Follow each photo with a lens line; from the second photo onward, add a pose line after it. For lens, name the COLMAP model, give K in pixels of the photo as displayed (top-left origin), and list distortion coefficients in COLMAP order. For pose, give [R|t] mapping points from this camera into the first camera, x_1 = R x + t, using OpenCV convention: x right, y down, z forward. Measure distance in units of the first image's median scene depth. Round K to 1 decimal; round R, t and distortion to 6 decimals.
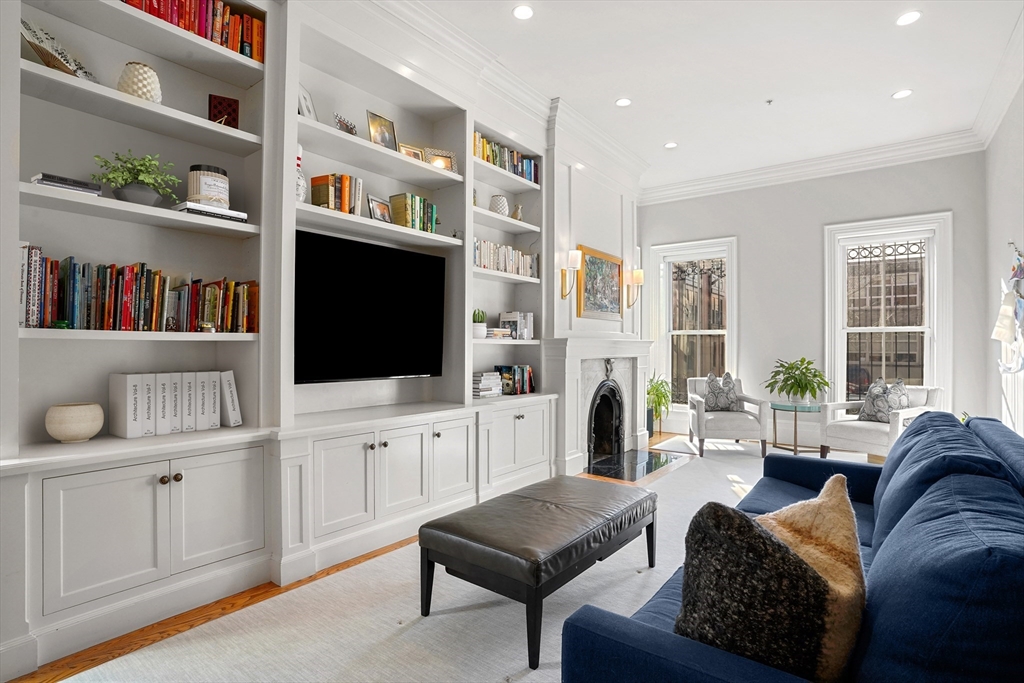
lens RADIAL K [[504.7, 0, 508.2], [0, 504.7, 343.2], [0, 0, 1]] dist [-0.079643, 0.022104]
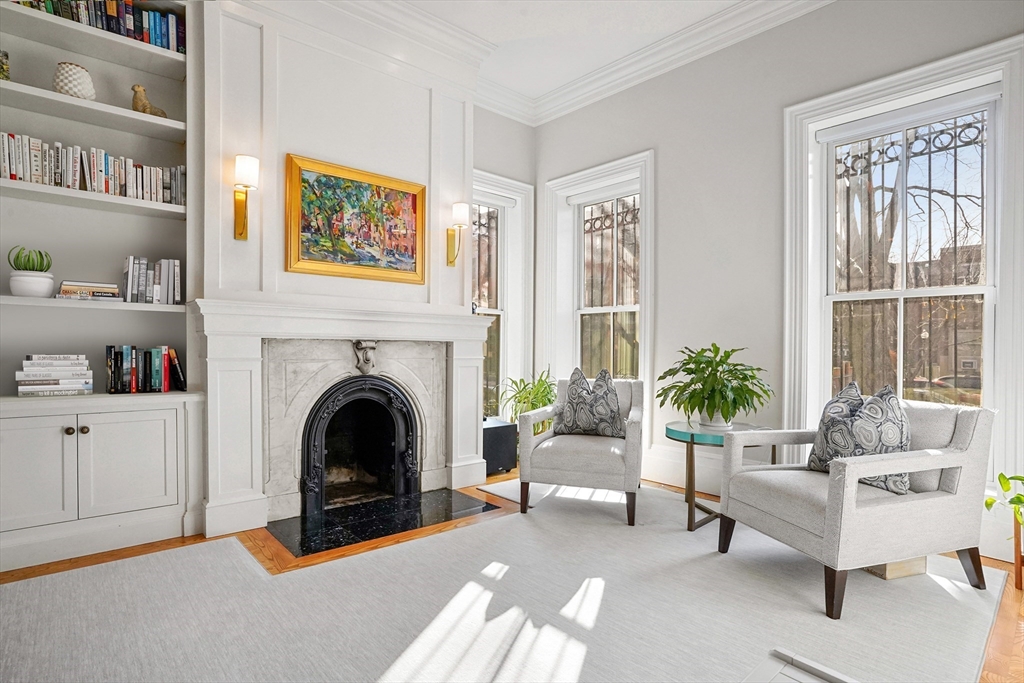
lens RADIAL K [[515.4, 0, 508.5], [0, 515.4, 347.1], [0, 0, 1]] dist [-0.082277, 0.025052]
pose [[0.980225, 0.008407, -0.197707, 0.487496], [-0.007684, 0.999961, 0.004426, 0.033140], [0.197736, -0.002819, 0.980251, 0.412098]]
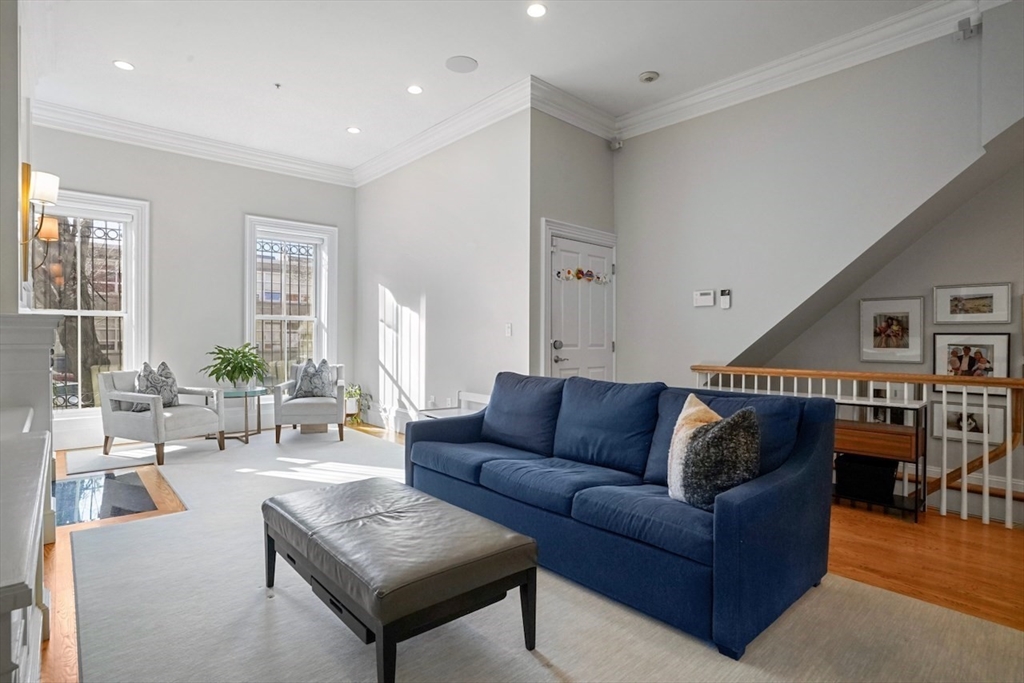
lens RADIAL K [[515.6, 0, 511.0], [0, 515.6, 335.2], [0, 0, 1]] dist [-0.072070, 0.030548]
pose [[0.158544, 0.001823, 0.987350, -0.334705], [-0.009866, 0.999951, -0.000262, 0.008259], [-0.987303, -0.009700, 0.158554, 0.300633]]
